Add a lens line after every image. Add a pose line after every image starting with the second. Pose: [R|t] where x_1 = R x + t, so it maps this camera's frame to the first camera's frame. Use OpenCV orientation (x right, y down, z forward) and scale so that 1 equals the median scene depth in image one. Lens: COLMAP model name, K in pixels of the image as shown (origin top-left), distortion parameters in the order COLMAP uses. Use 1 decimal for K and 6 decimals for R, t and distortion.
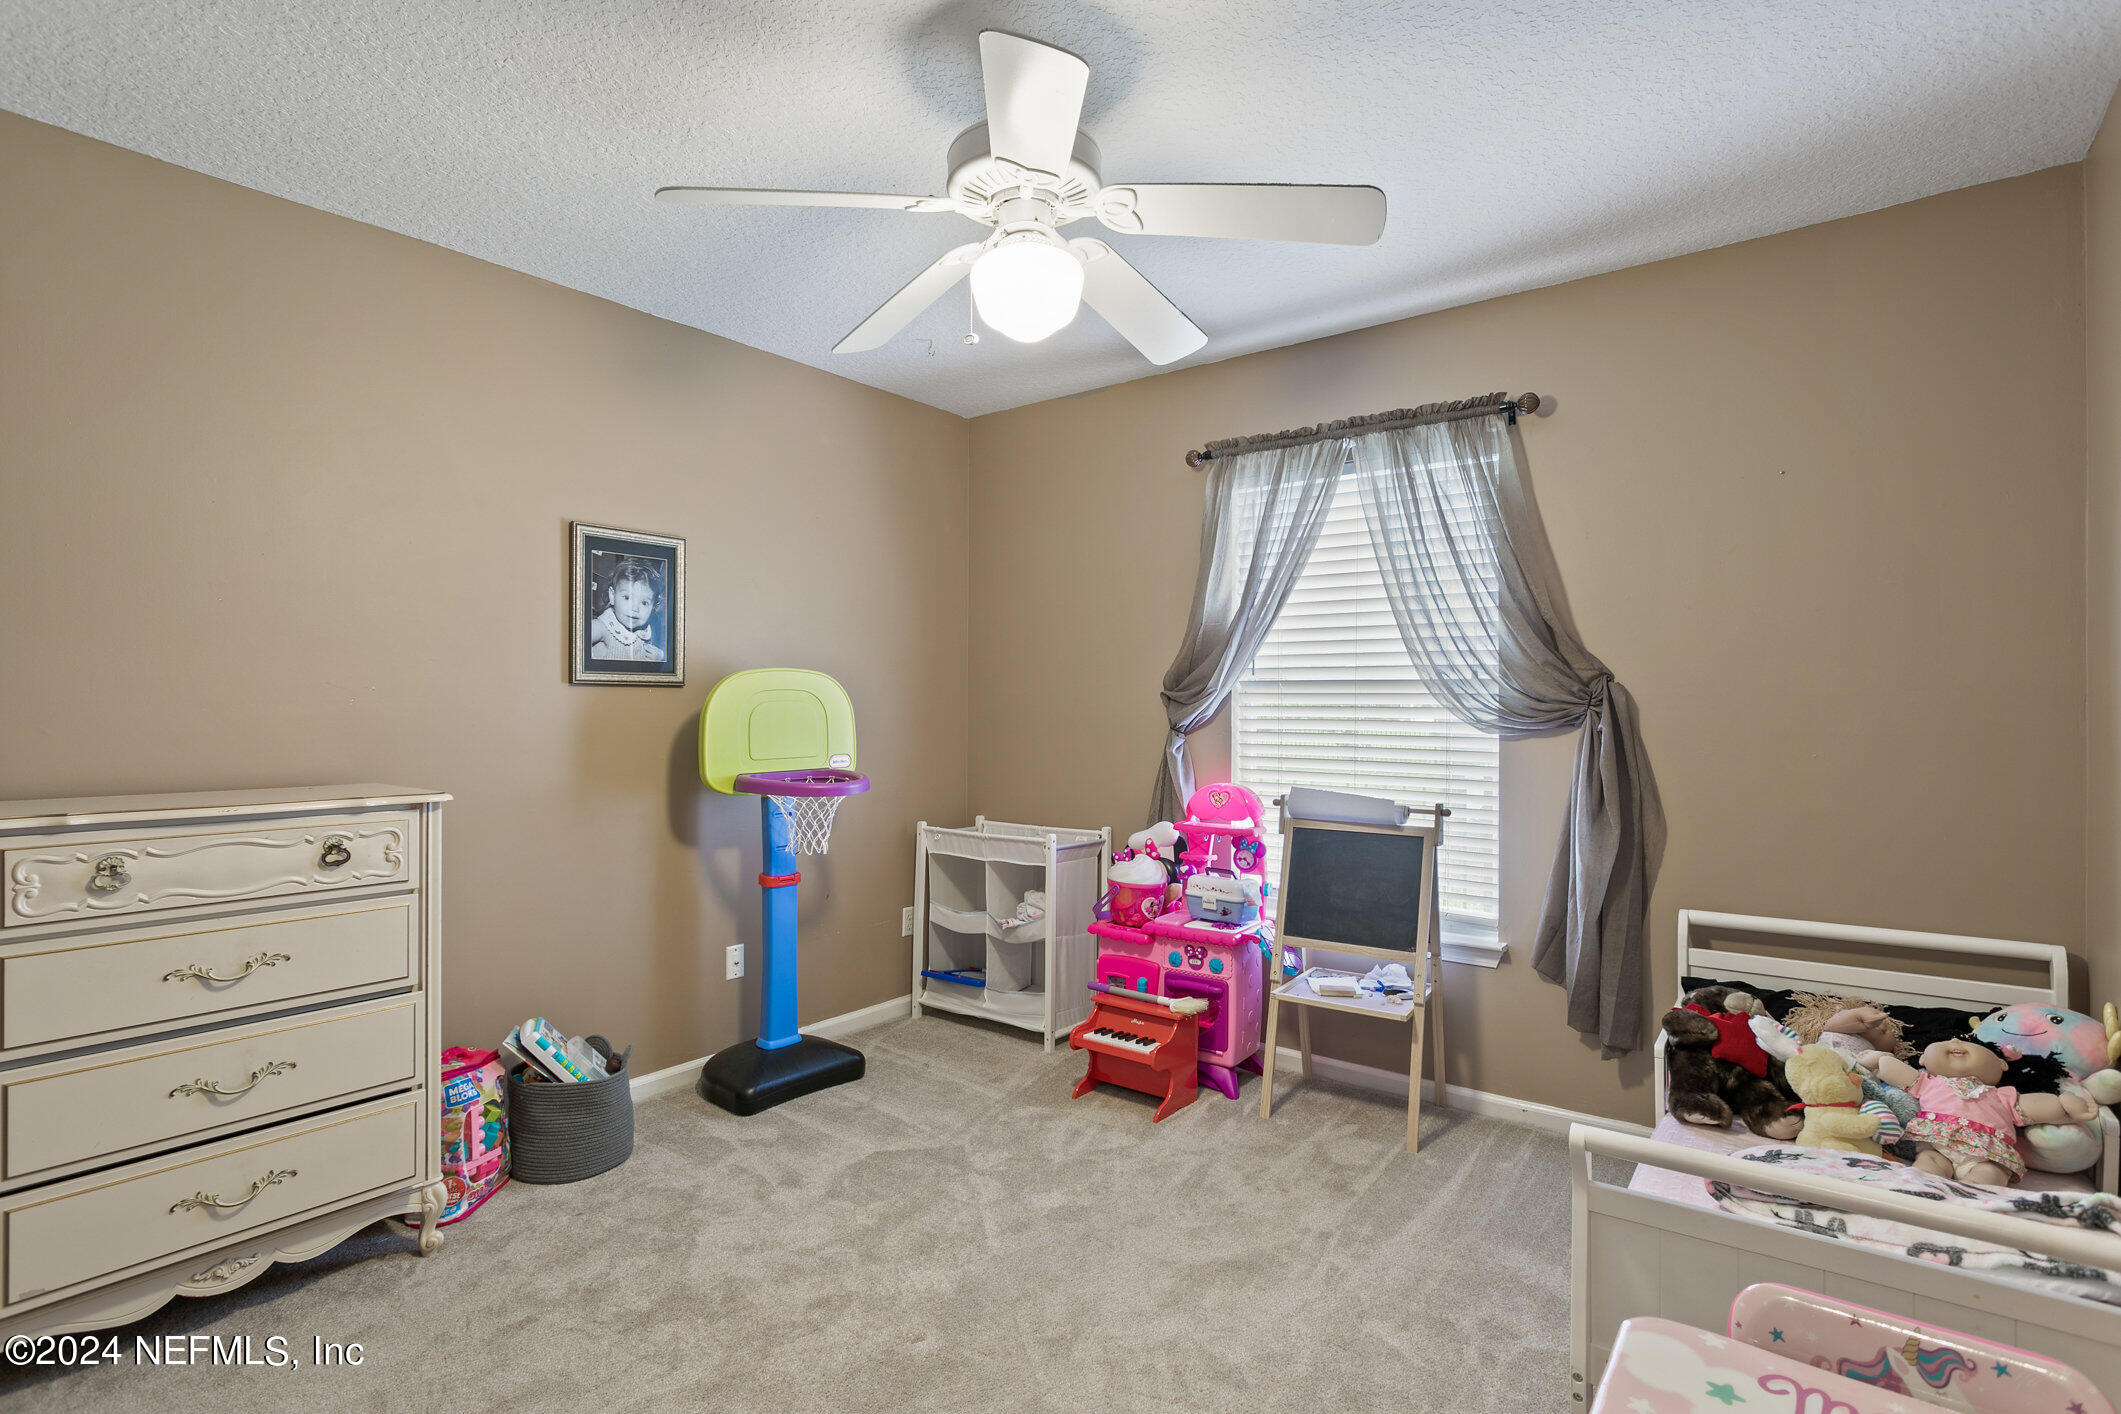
lens RADIAL K [[1030.1, 0, 1064.3], [0, 1030.1, 695.9], [0, 0, 1]] dist [-0.001098, -0.000241]
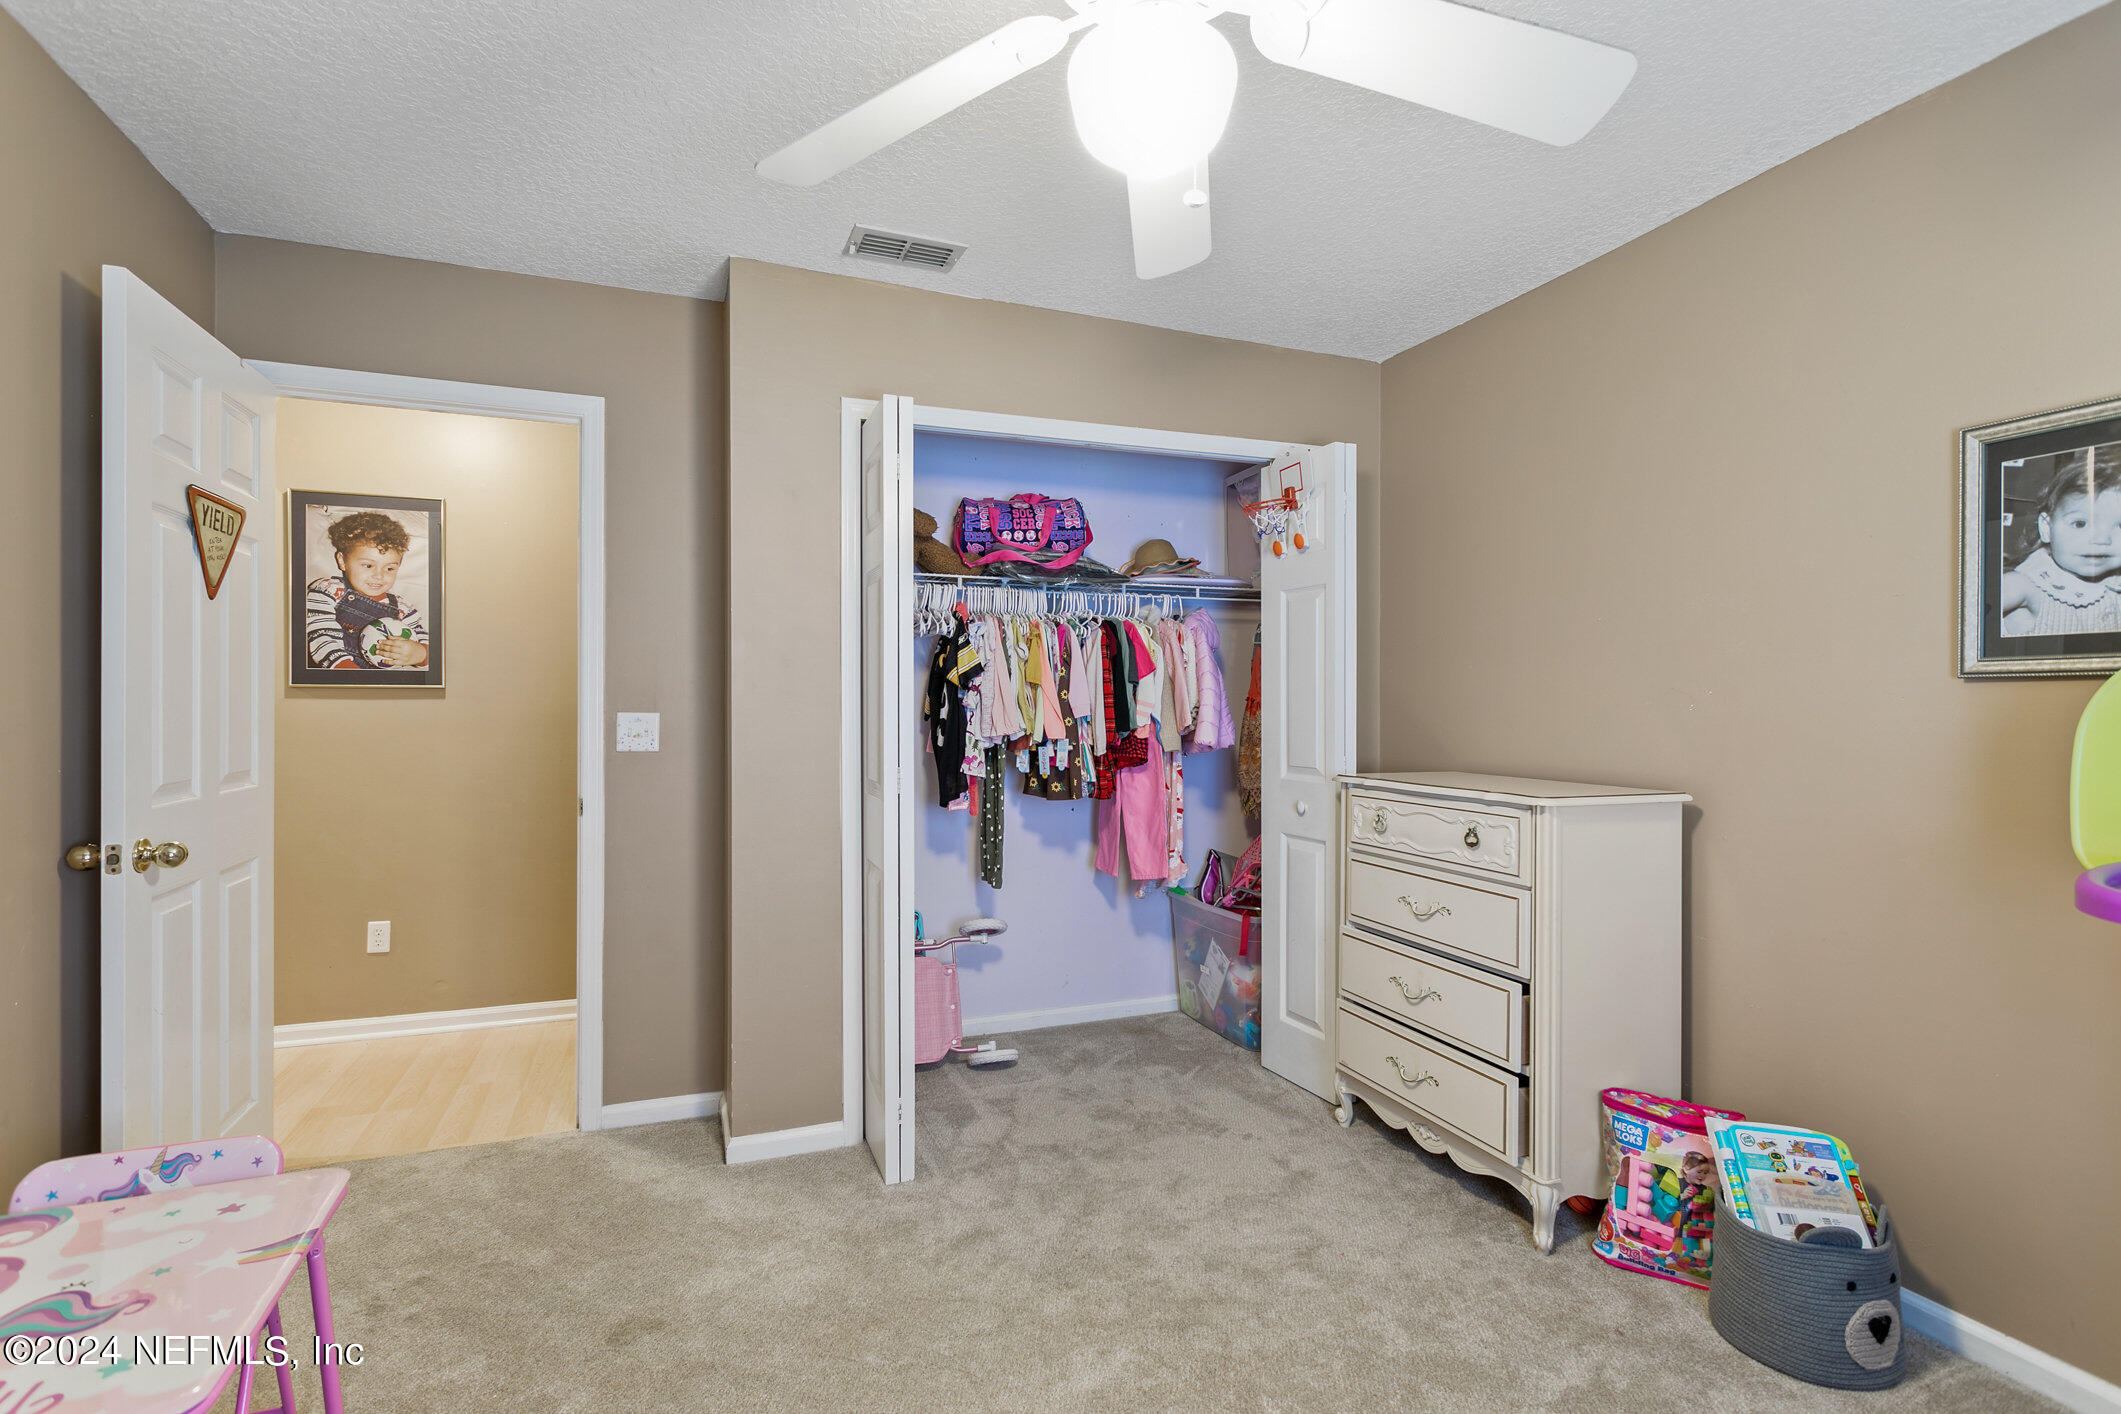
lens RADIAL K [[1030.1, 0, 1064.3], [0, 1030.1, 695.9], [0, 0, 1]] dist [-0.001098, -0.000241]
pose [[-0.527884, -0.011153, -0.849243, 0.370212], [0.005785, 0.999843, -0.016727, 0.006756], [0.849297, -0.013743, -0.527737, 0.848080]]
